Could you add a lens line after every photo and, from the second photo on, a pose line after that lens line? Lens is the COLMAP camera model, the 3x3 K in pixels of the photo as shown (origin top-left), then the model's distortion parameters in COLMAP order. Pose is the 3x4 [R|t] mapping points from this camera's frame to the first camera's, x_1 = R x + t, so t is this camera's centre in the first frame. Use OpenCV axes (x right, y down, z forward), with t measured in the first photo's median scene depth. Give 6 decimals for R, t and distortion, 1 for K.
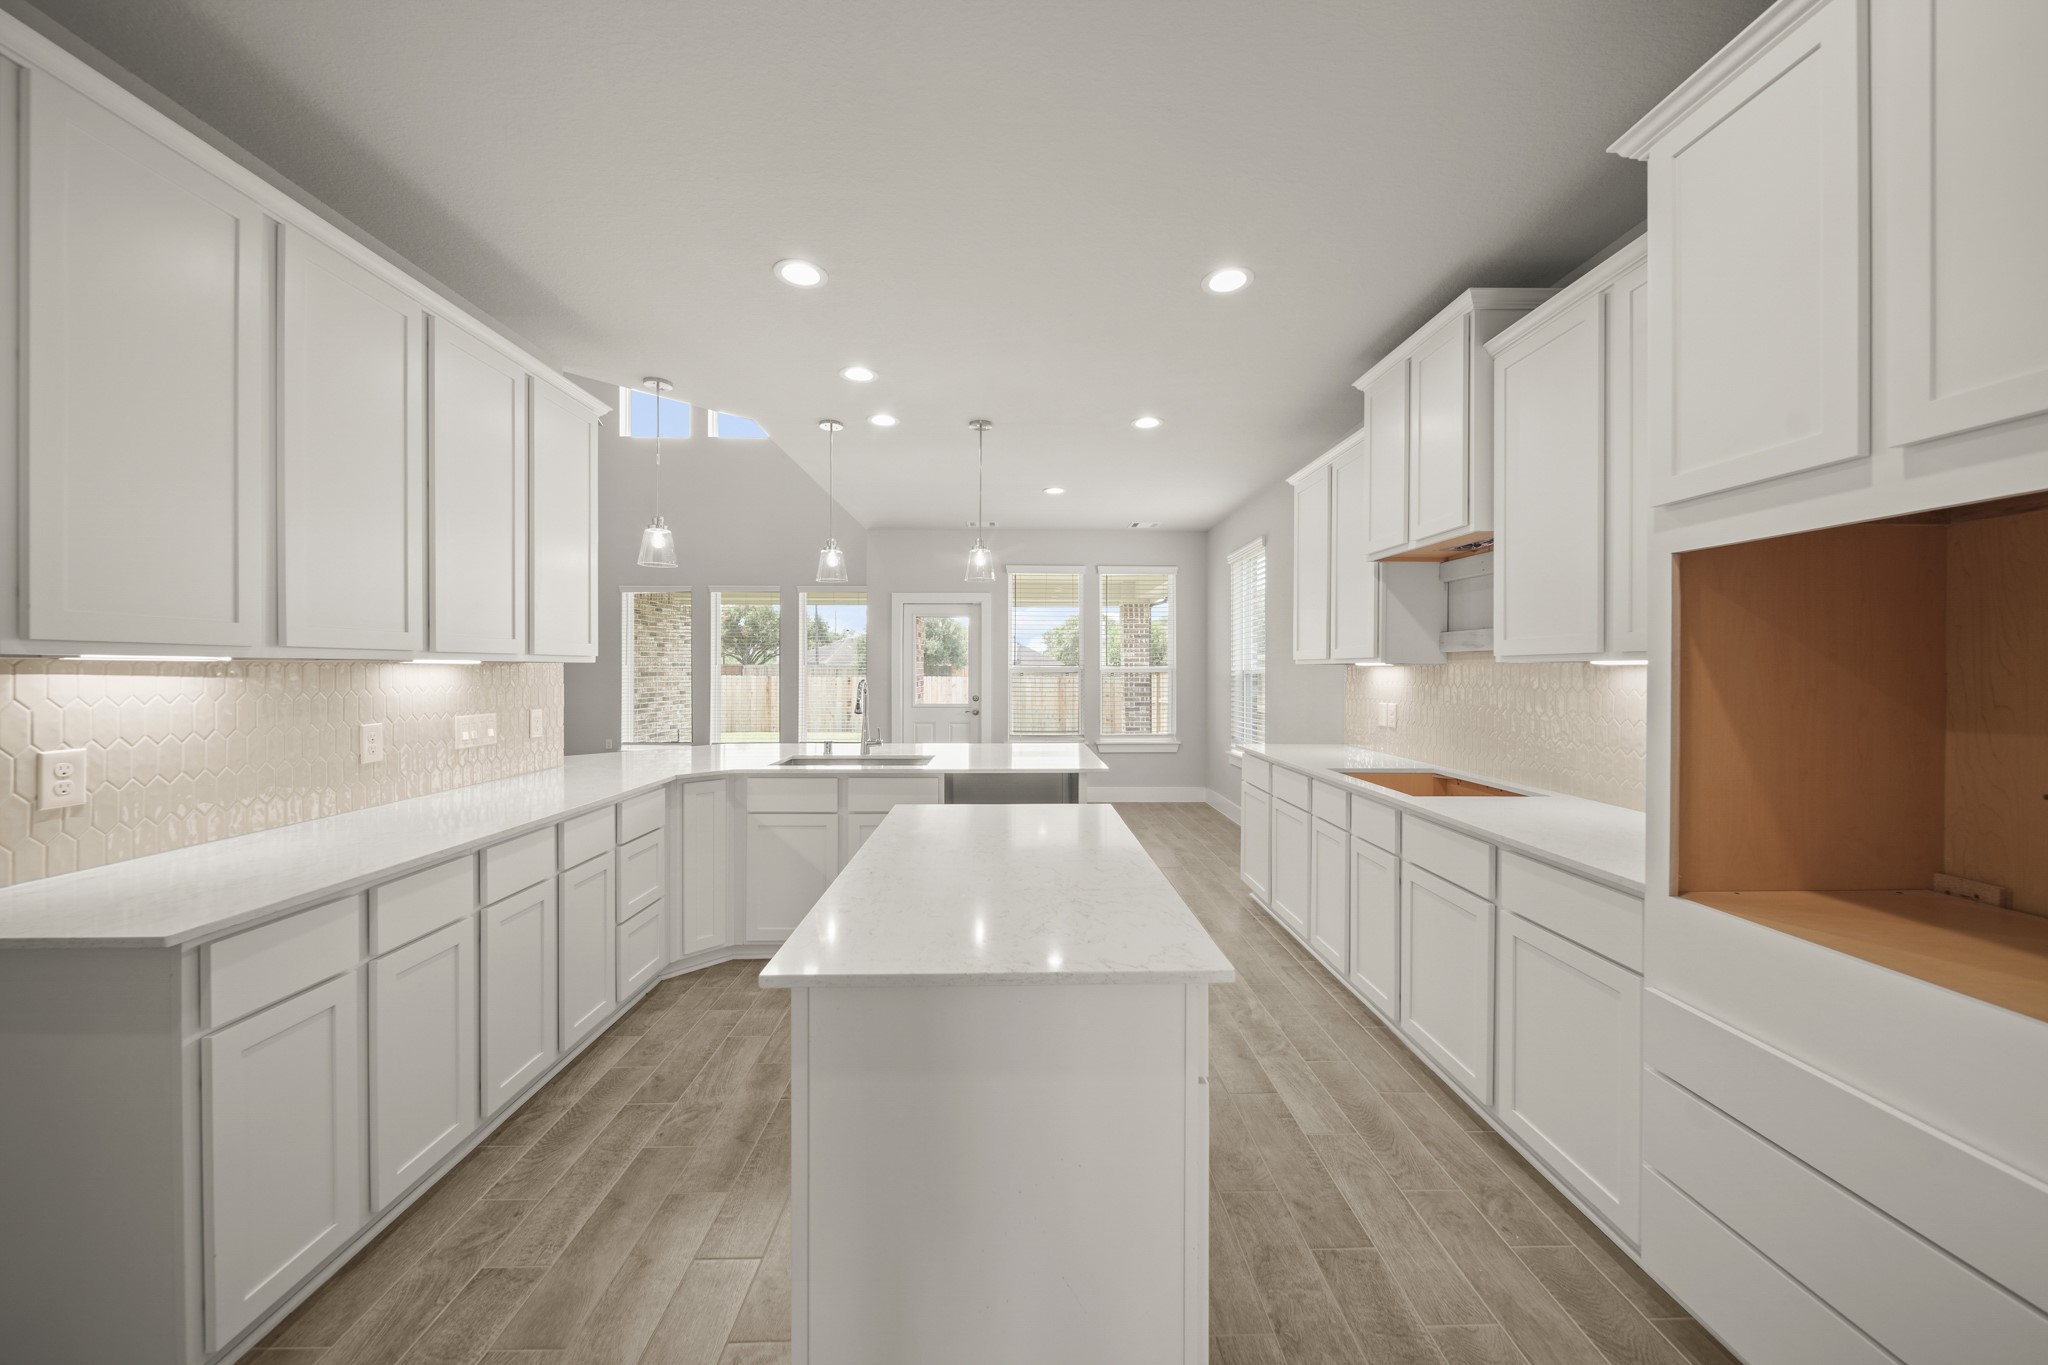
lens RADIAL K [[725.4, 0, 1026.6], [0, 725.4, 675.3], [0, 0, 1]] dist [-0.000317, -0.001410]
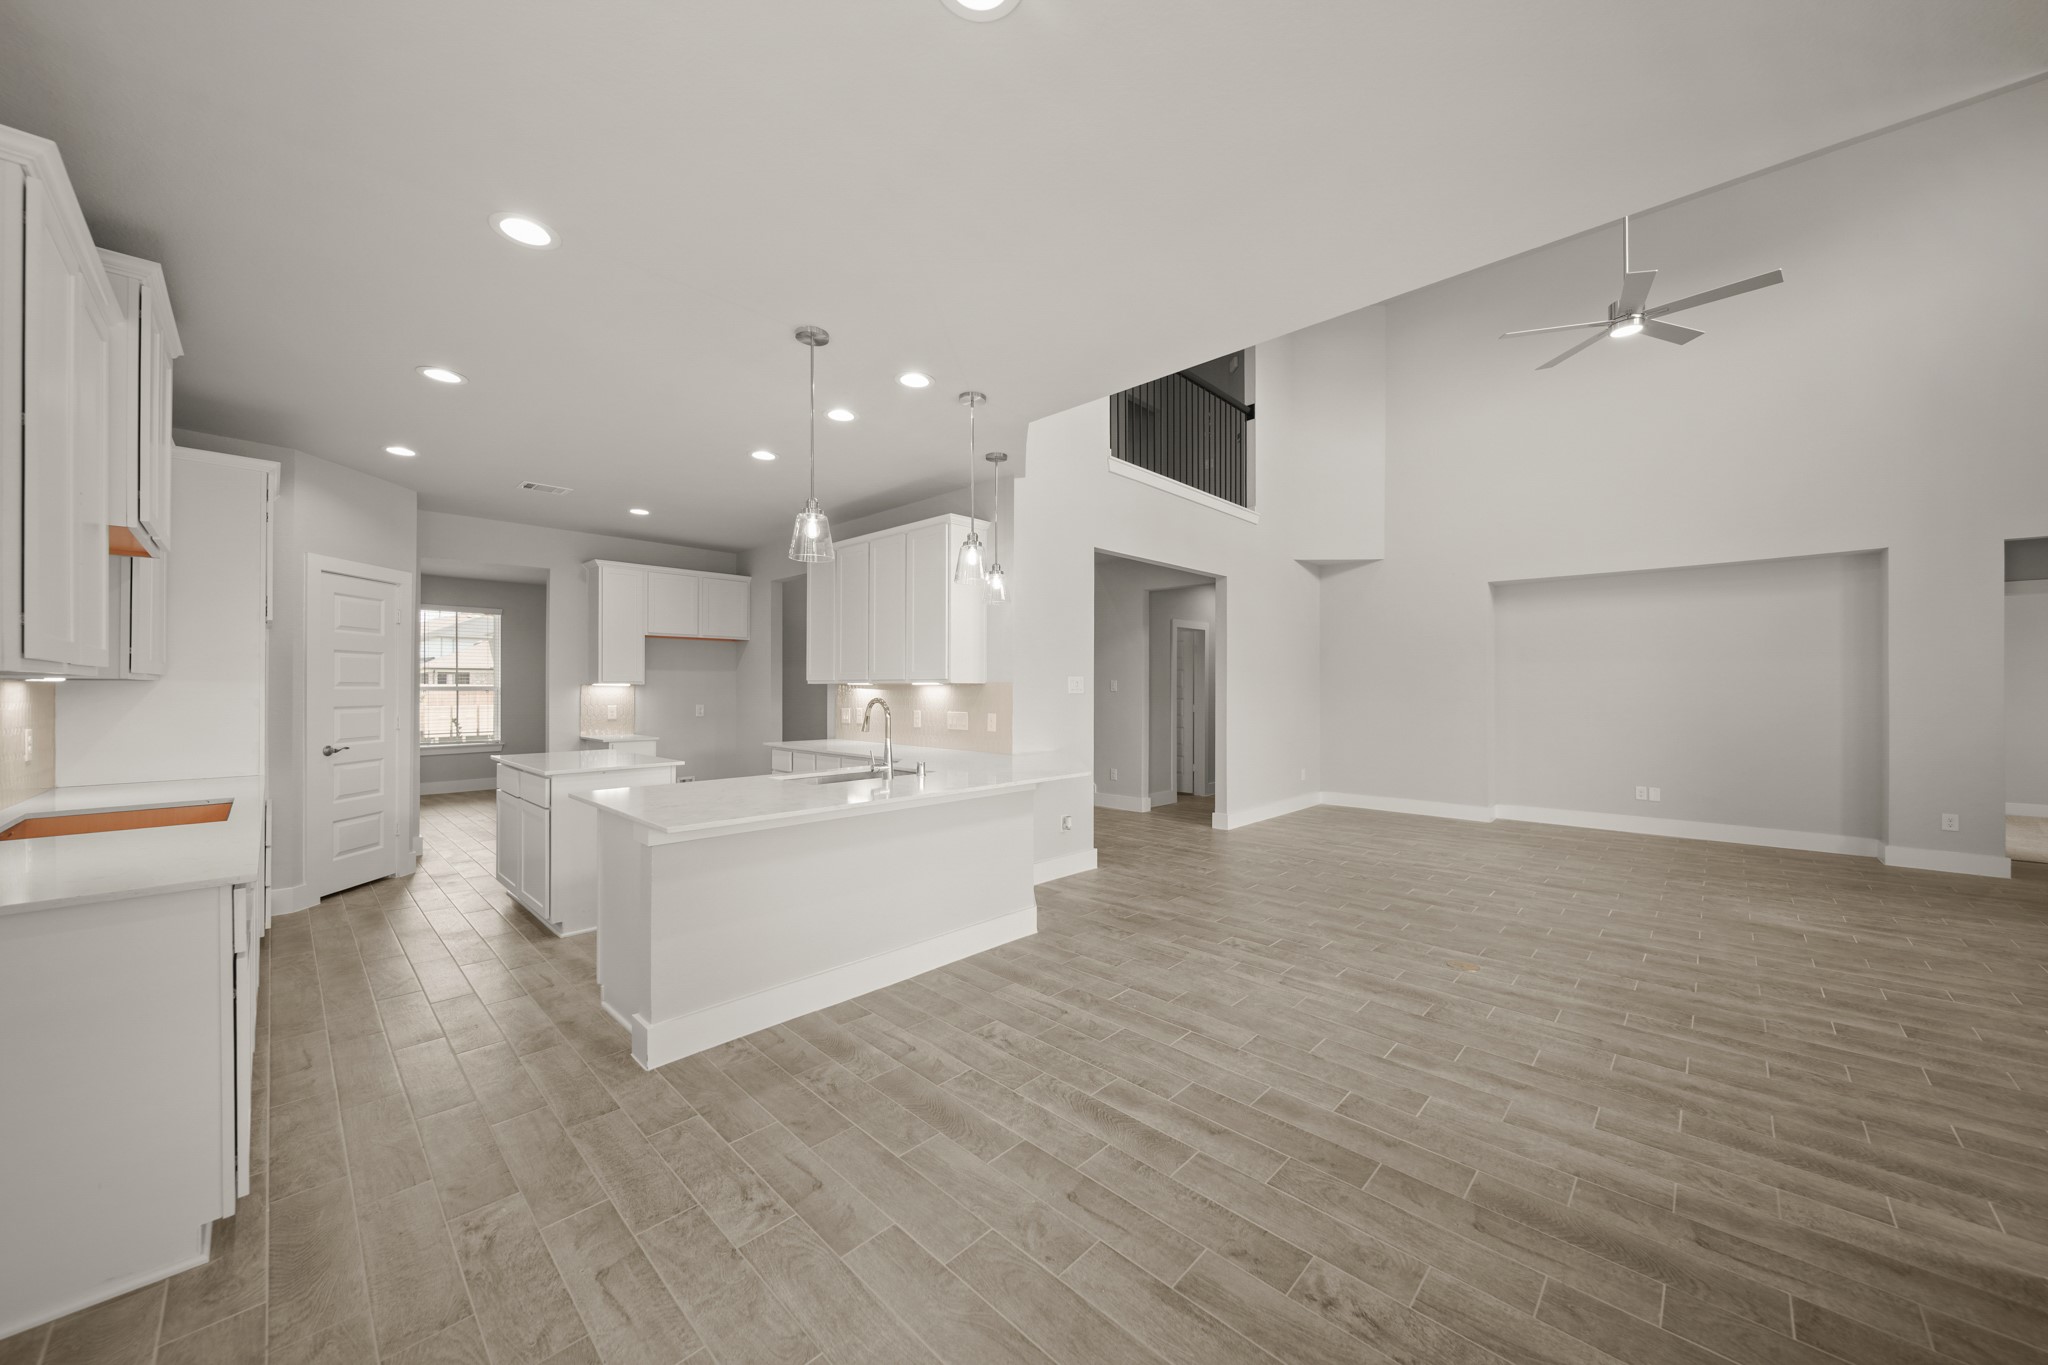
lens RADIAL K [[725.4, 0, 1025.4], [0, 725.4, 686.4], [0, 0, 1]] dist [-0.000317, -0.001410]
pose [[-0.704178, -0.002265, -0.710020, 0.358208], [-0.008419, 0.999951, 0.005159, -0.018862], [0.709973, 0.009611, -0.704163, 2.086821]]
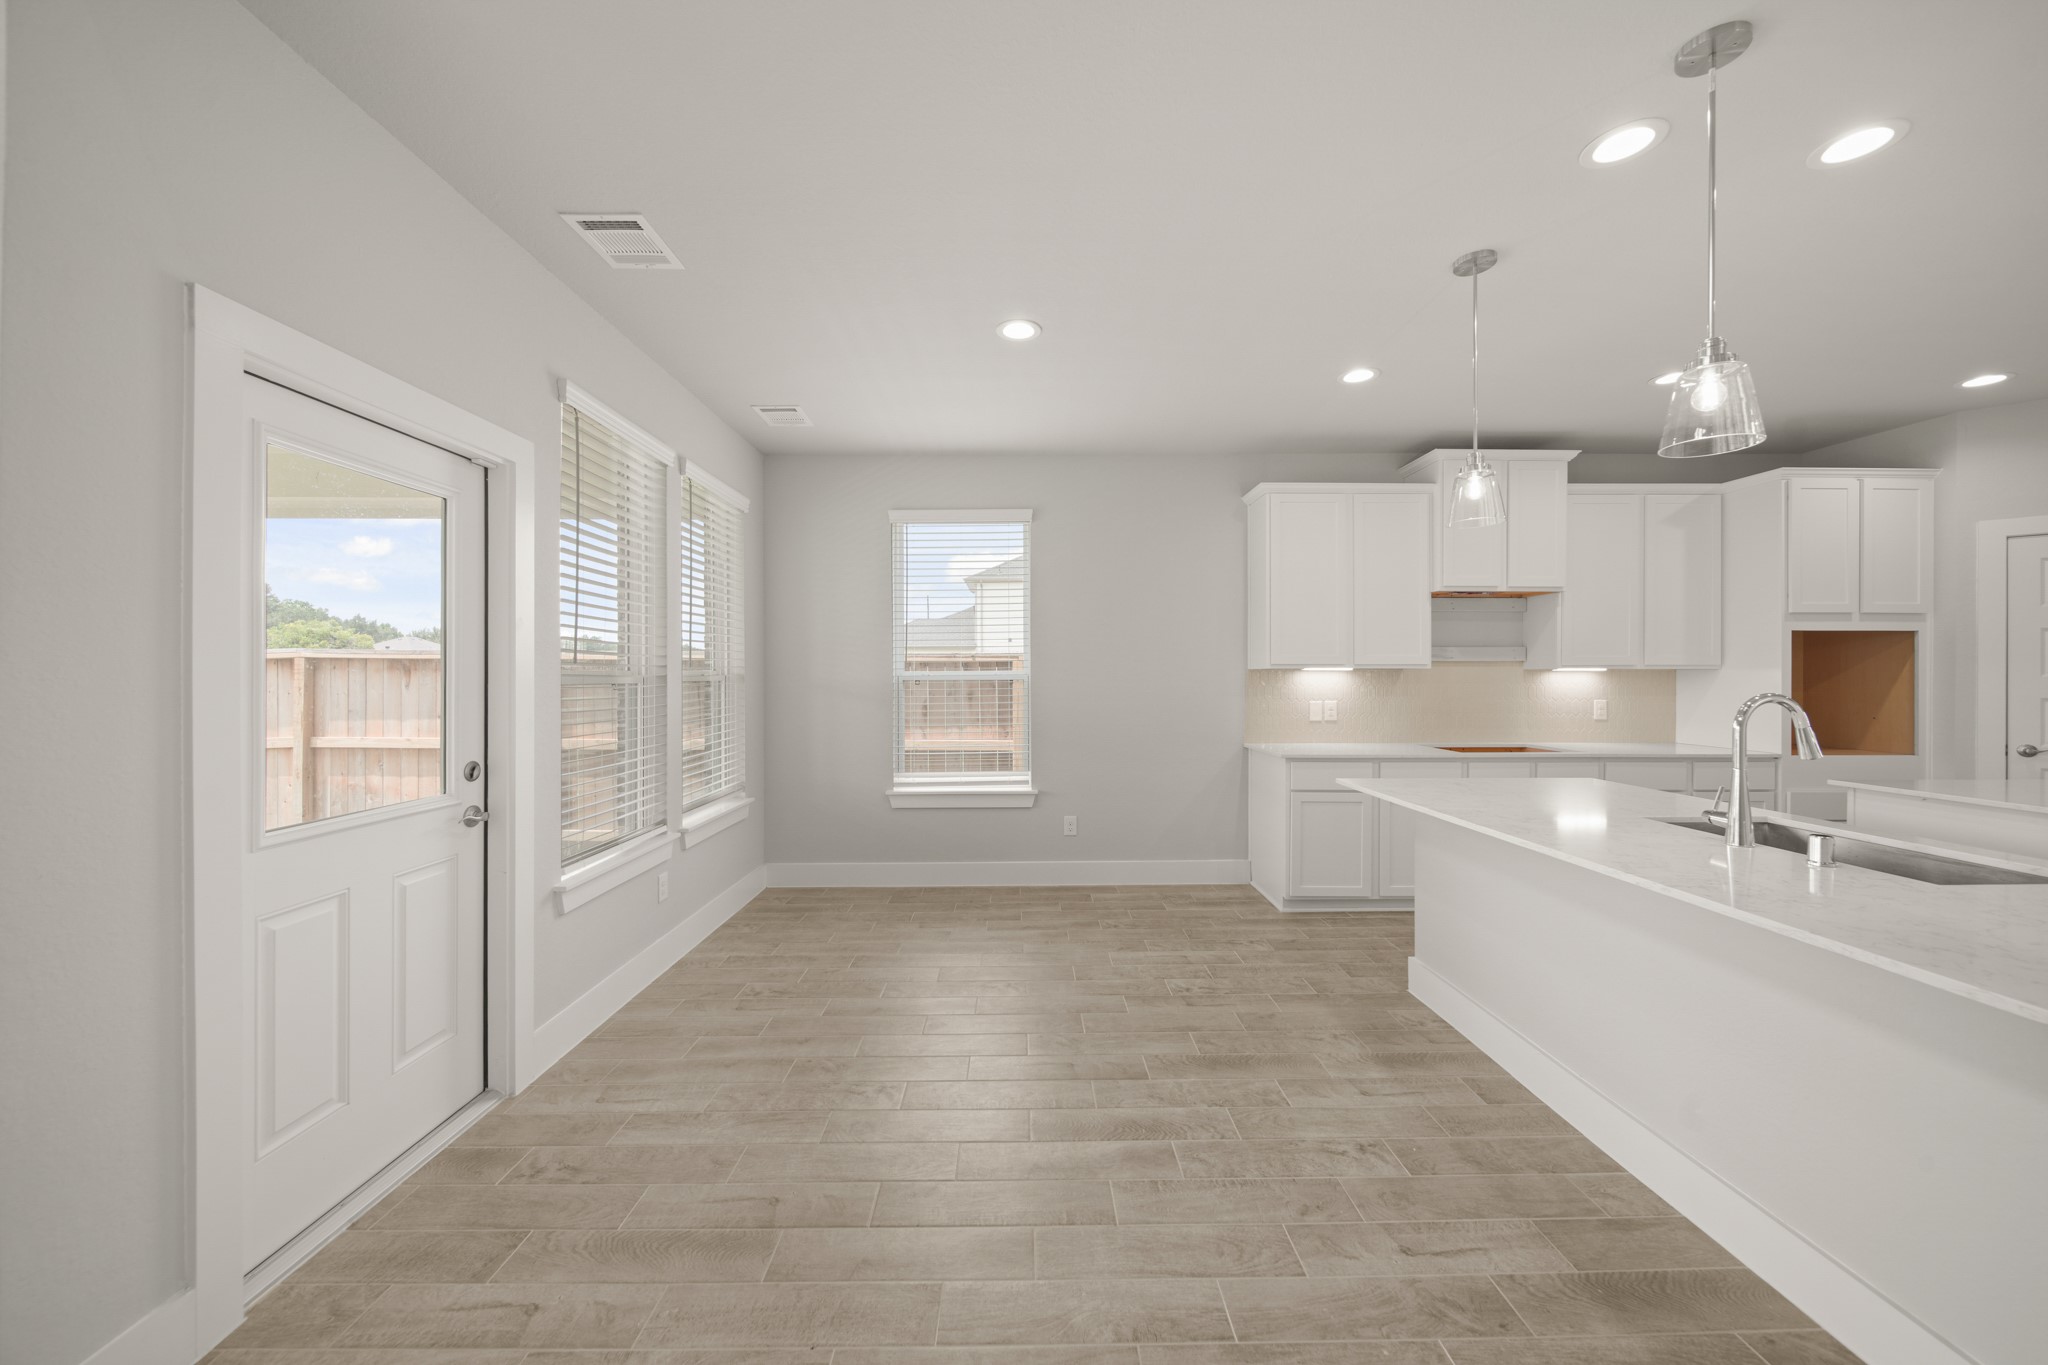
lens RADIAL K [[725.4, 0, 1022.5], [0, 725.4, 677.2], [0, 0, 1]] dist [-0.000317, -0.001410]
pose [[0.009137, -0.004286, 0.999949, -0.842693], [0.009512, 0.999946, 0.004199, -0.013786], [-0.999913, 0.009473, 0.009177, 1.744228]]
